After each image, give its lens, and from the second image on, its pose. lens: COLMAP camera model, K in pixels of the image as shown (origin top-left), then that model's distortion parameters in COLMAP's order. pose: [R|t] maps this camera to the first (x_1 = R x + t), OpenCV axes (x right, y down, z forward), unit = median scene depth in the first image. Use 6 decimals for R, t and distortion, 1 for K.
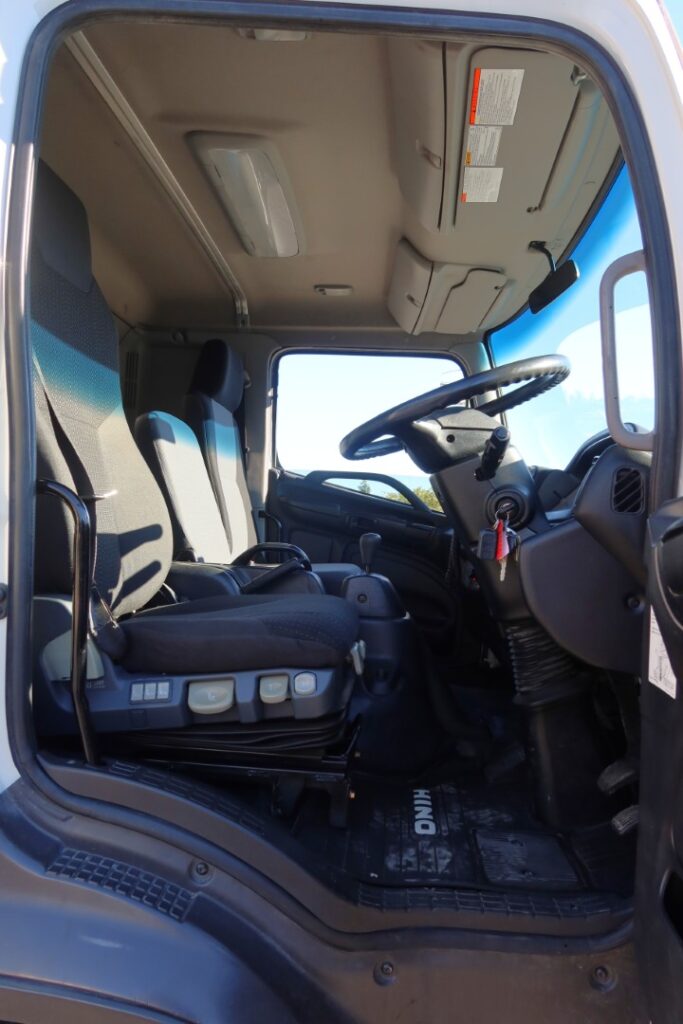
lens RADIAL K [[700.1, 0, 339.0], [0, 700.1, 514.9], [0, 0, 1]] dist [-0.027495, 0.004726]
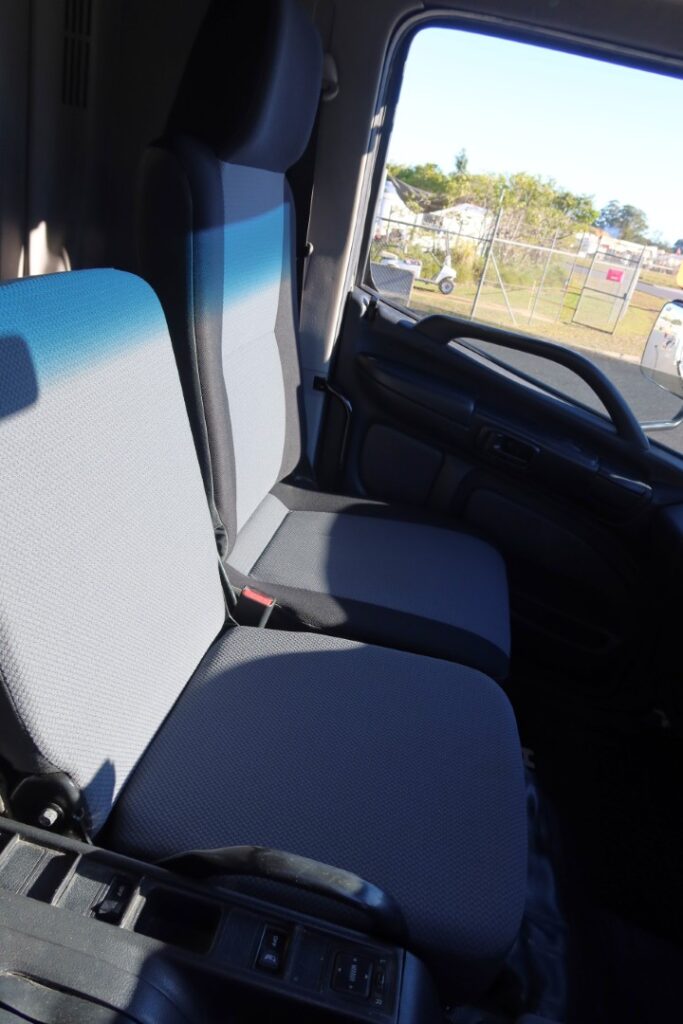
lens RADIAL K [[700.1, 0, 346.0], [0, 700.1, 505.7], [0, 0, 1]] dist [-0.027495, 0.004726]
pose [[0.981689, 0.189366, -0.020677, -0.063083], [-0.161191, 0.883624, 0.439575, -0.150273], [0.101512, -0.428193, 0.897968, 0.499021]]
